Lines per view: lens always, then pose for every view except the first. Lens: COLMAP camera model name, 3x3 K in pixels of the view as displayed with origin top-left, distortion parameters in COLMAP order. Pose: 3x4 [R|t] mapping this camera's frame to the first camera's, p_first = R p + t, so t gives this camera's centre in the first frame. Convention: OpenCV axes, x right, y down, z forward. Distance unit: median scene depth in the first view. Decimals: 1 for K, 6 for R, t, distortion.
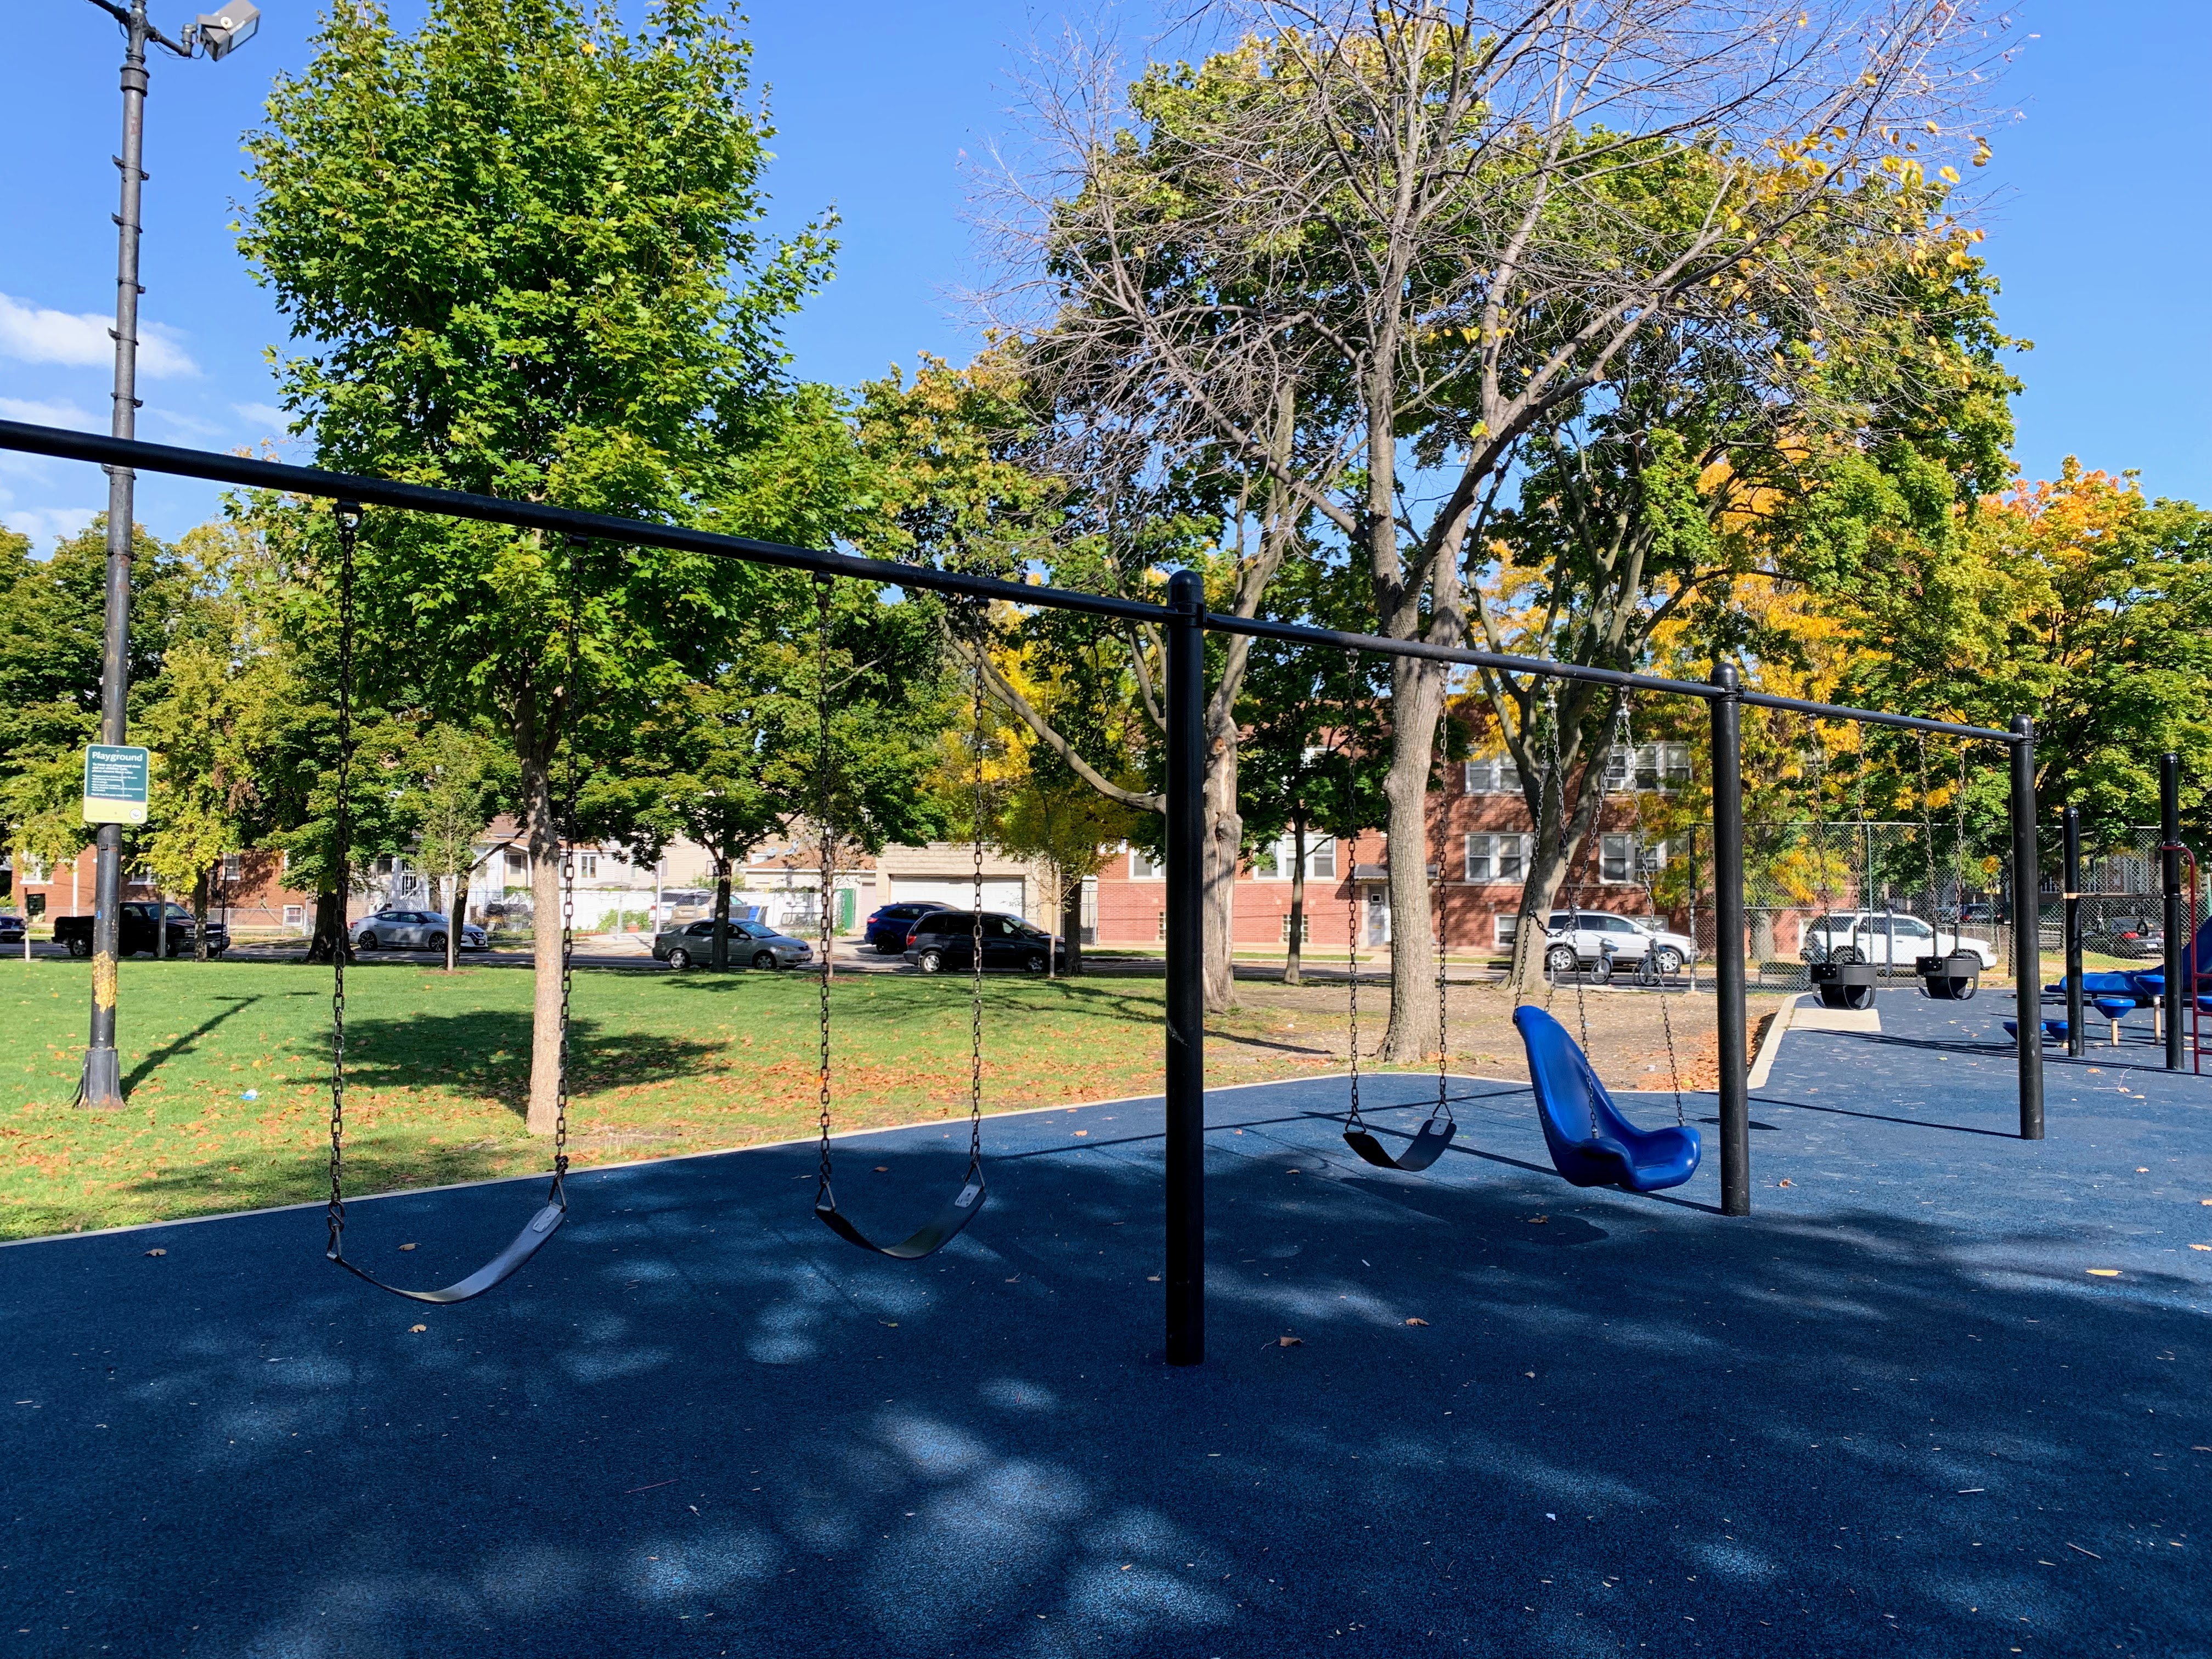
lens RADIAL K [[1683.3, 0, 1106.0], [0, 1683.3, 829.5], [0, 0, 1]] dist [0.003259, -0.000278]
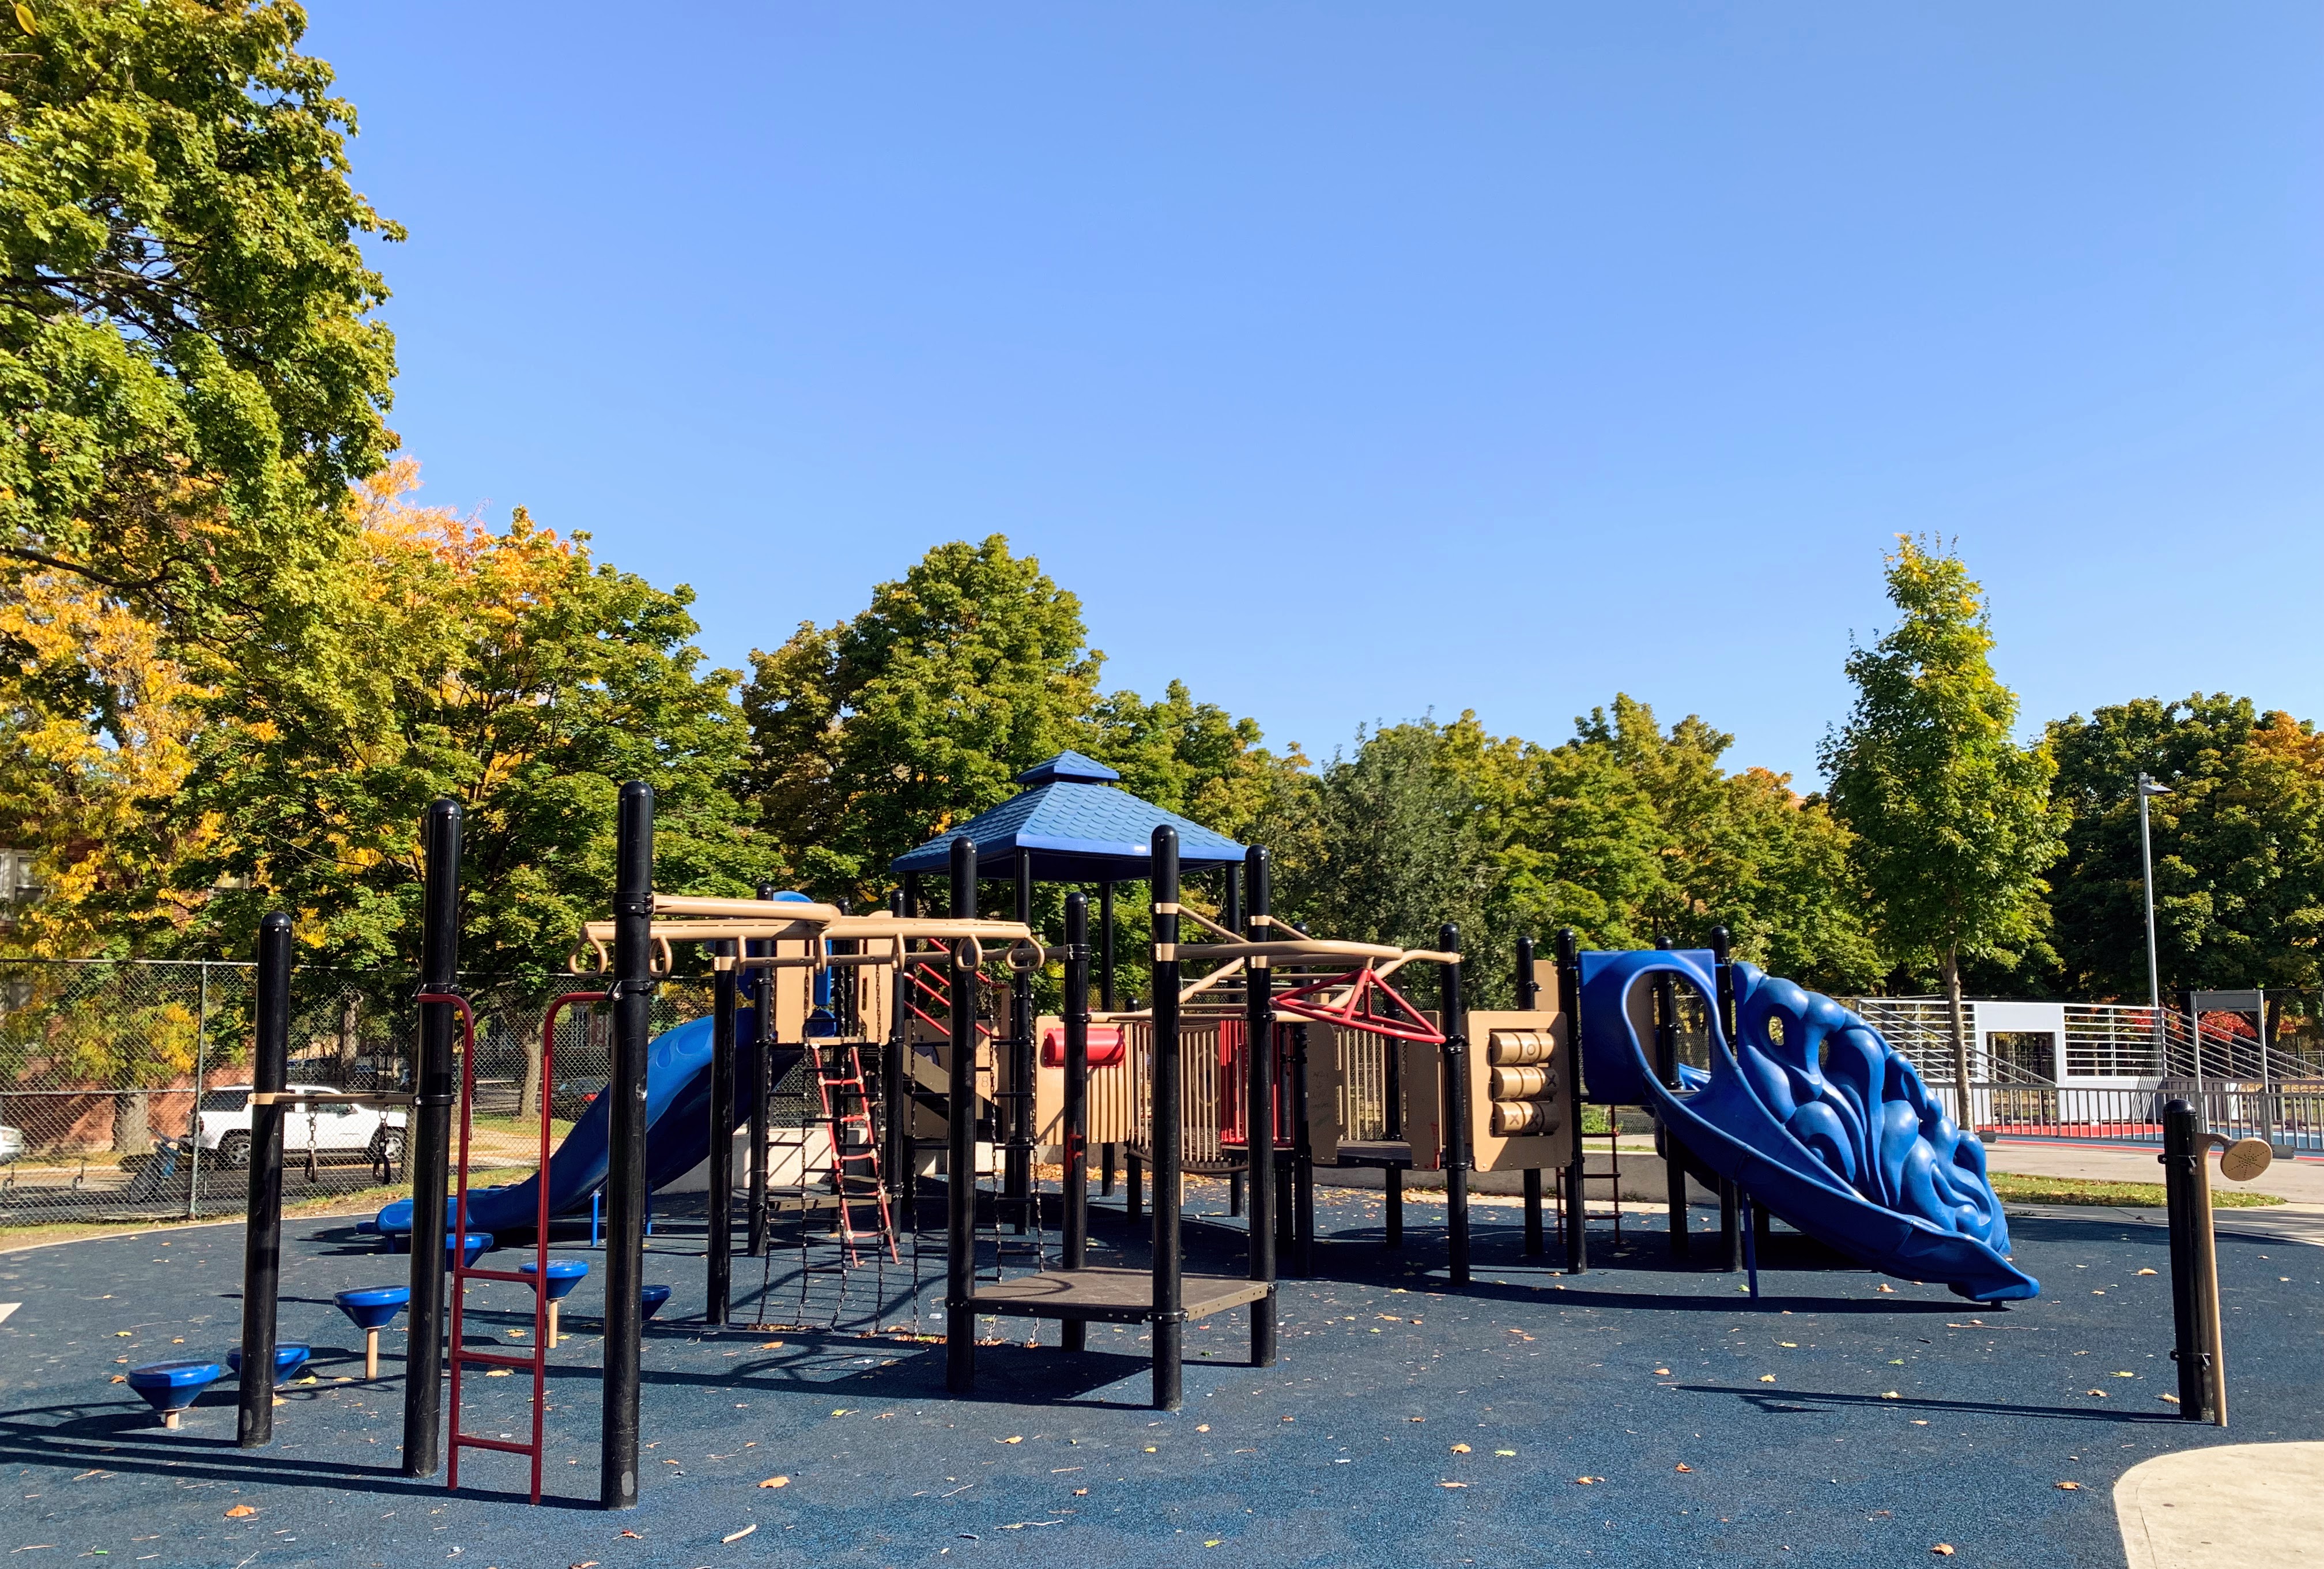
lens RADIAL K [[1792.4, 0, 1162.0], [0, 1792.4, 784.5], [0, 0, 1]] dist [-0.004732, -0.001010]
pose [[0.673261, 0.095868, 0.733163, 0.193055], [-0.014316, 0.993063, -0.116706, 0.002973], [-0.739266, 0.068077, 0.669964, 0.246086]]
